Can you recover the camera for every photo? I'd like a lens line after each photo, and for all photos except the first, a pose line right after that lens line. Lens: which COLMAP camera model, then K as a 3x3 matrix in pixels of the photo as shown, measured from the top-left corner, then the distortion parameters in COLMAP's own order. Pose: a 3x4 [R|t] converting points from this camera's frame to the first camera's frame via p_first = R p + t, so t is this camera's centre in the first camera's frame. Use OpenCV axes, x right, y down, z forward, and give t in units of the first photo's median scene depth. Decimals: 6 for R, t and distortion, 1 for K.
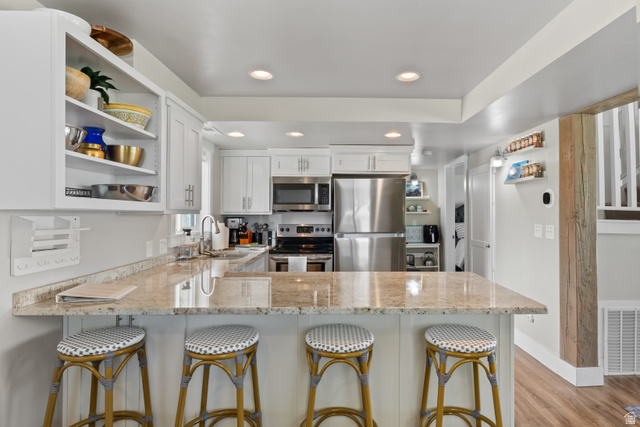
lens RADIAL K [[358.5, 0, 320.0], [0, 358.5, 213.5], [0, 0, 1]] dist [0.021583, 0.000142]
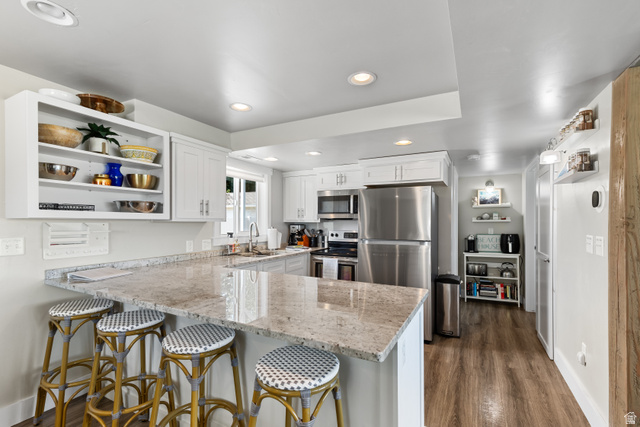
lens RADIAL K [[273.9, 0, 316.3], [0, 273.9, 222.1], [0, 0, 1]] dist [0.011651, 0.000180]
pose [[0.876437, -0.000427, -0.481516, 0.328403], [0.000461, 1.000000, -0.000046, 0.002219], [0.481516, -0.000182, 0.876437, 0.199735]]
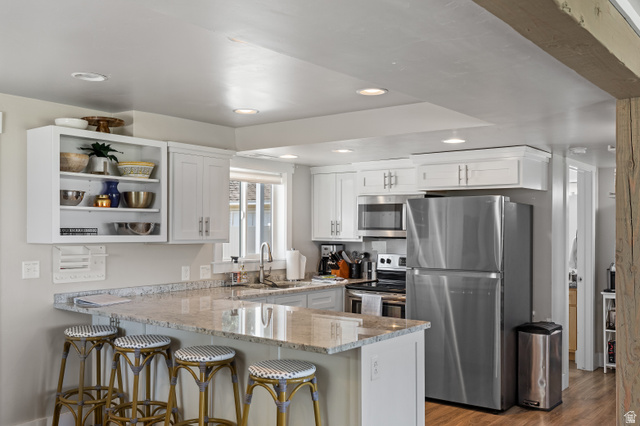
lens RADIAL K [[591.0, 0, 319.9], [0, 591.0, 225.2], [0, 0, 1]] dist [0.013942, 0.003568]
pose [[0.781407, 0.000250, -0.624021, 0.692454], [-0.003414, 0.999987, -0.003874, -0.032457], [0.624012, 0.005157, 0.781398, -0.129864]]
